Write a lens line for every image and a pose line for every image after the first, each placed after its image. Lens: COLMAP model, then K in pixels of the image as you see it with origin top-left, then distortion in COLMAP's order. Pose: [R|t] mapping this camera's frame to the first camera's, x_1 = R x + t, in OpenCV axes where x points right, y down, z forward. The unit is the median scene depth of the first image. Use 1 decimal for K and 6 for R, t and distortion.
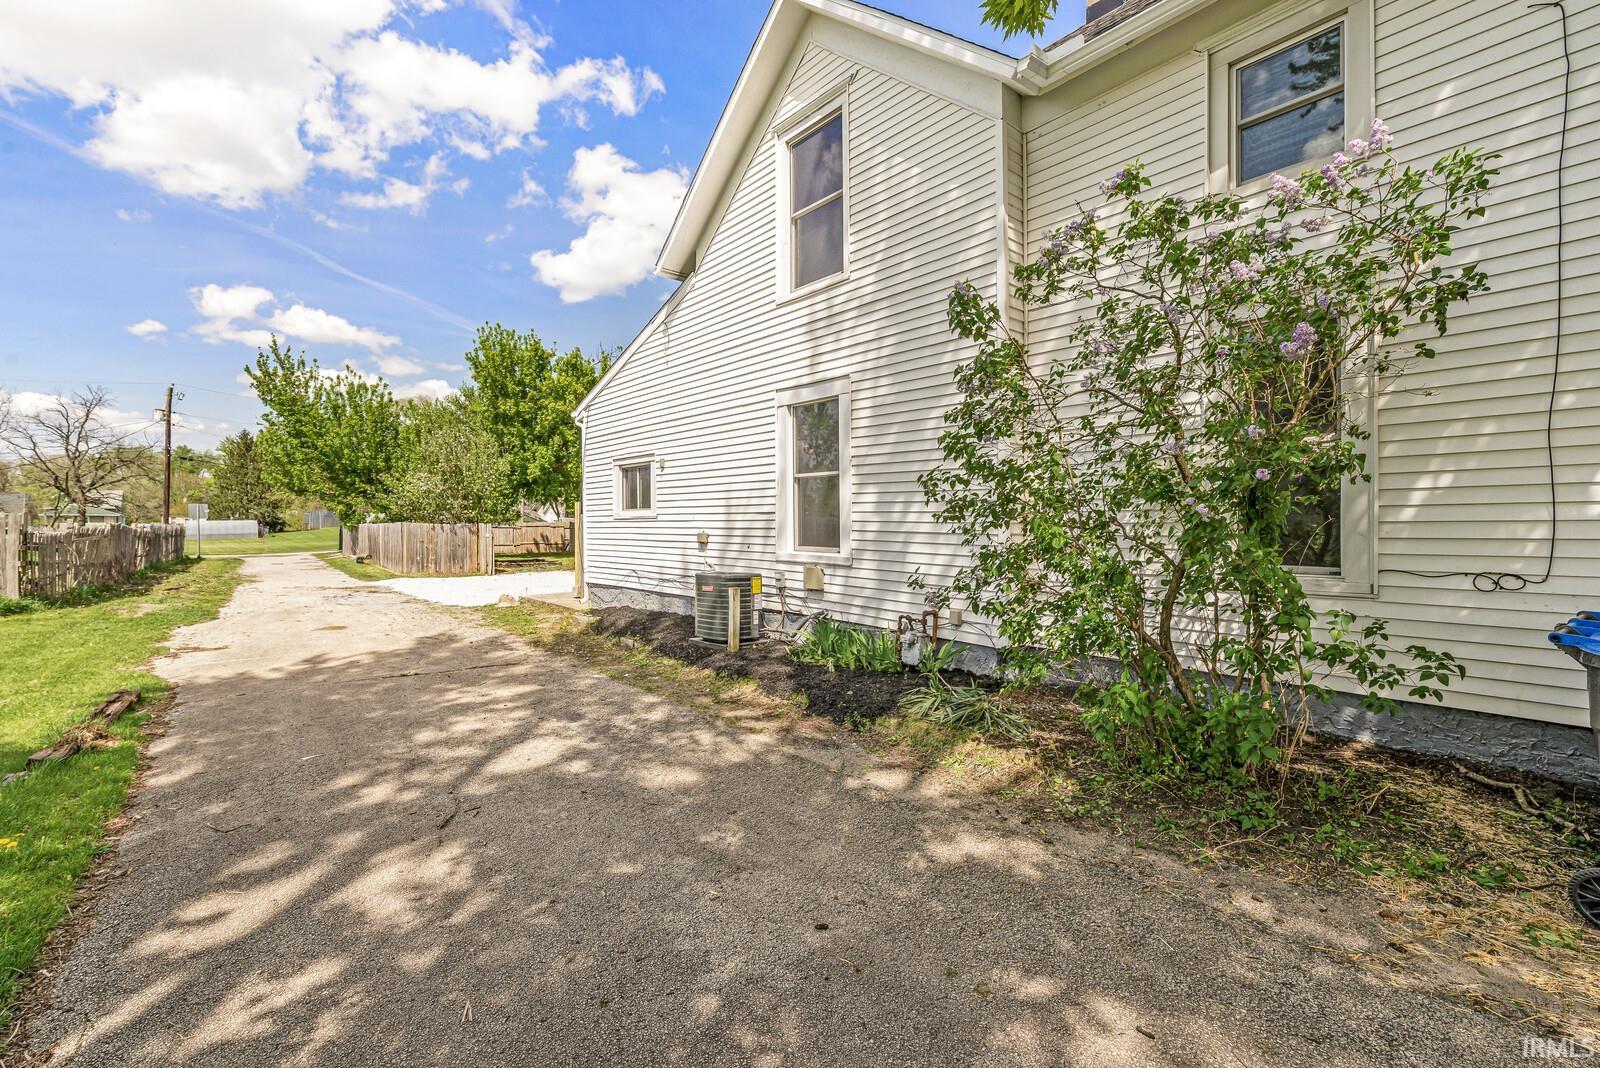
lens RADIAL K [[706.1, 0, 800.0], [0, 706.1, 534.0], [0, 0, 1]] dist [0.002023, 0.000209]
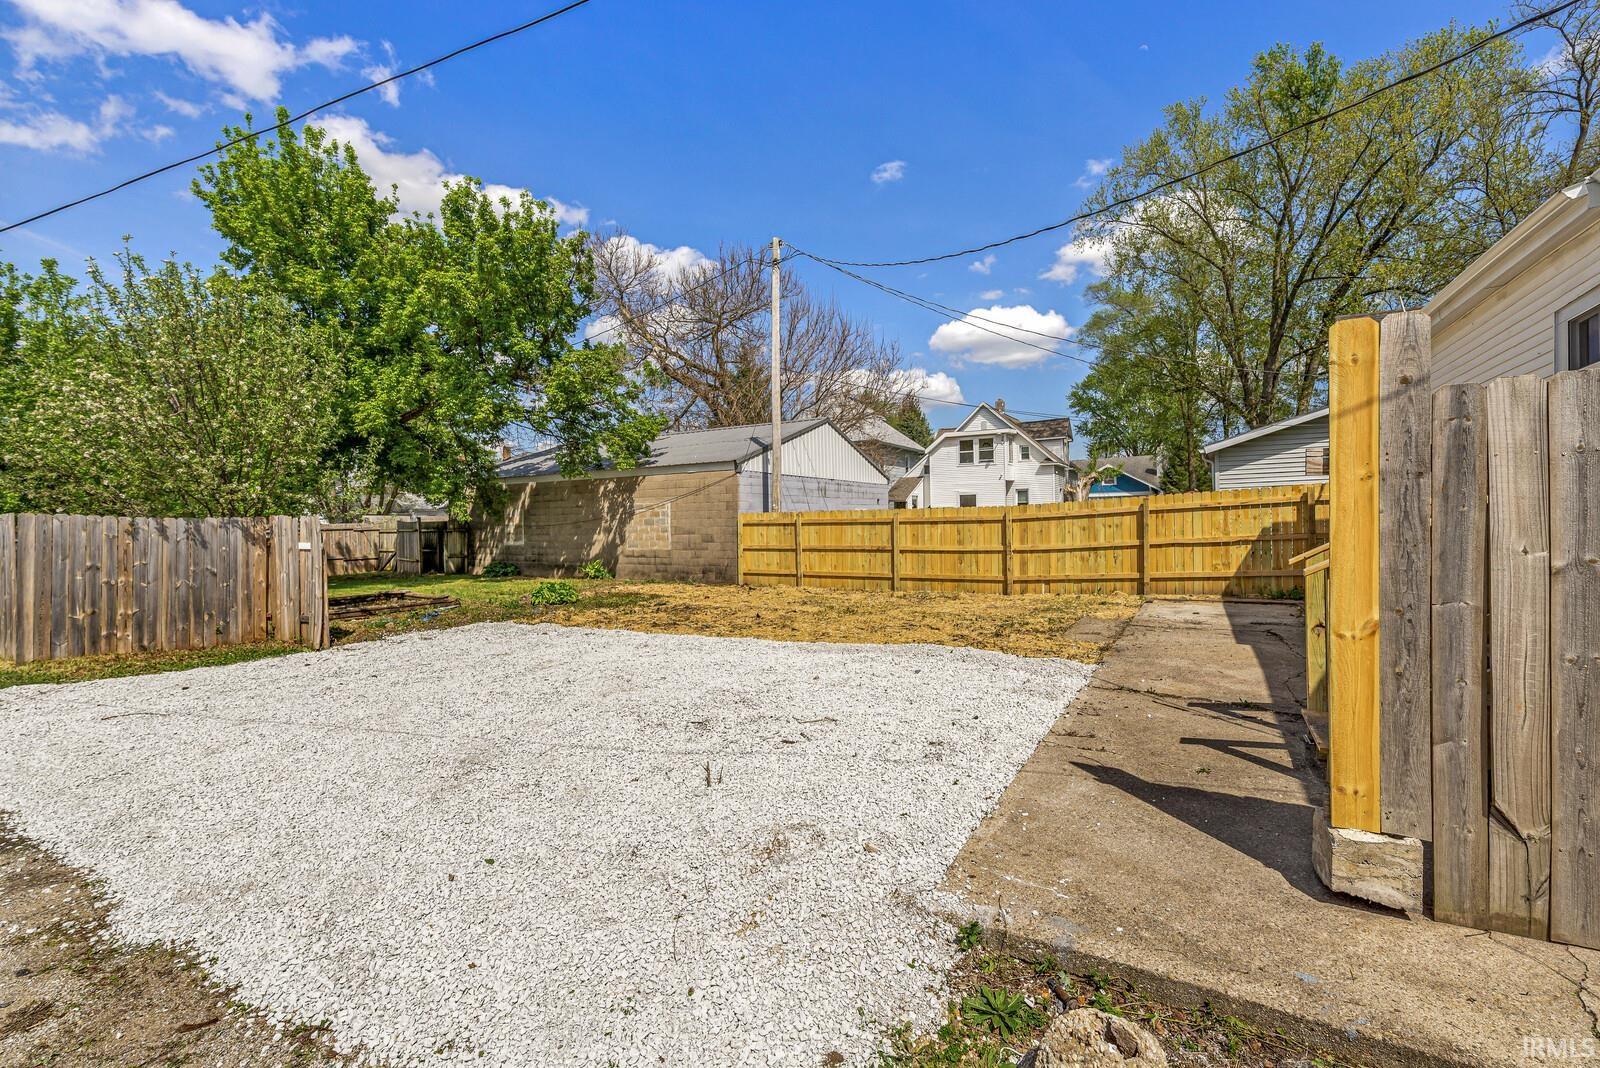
lens RADIAL K [[706.1, 0, 800.0], [0, 706.1, 534.0], [0, 0, 1]] dist [0.002023, 0.000209]
pose [[0.951966, -0.000364, 0.306204, -0.281914], [0.003639, 0.999942, -0.010123, -0.000406], [-0.306182, 0.010751, 0.951912, 0.510246]]
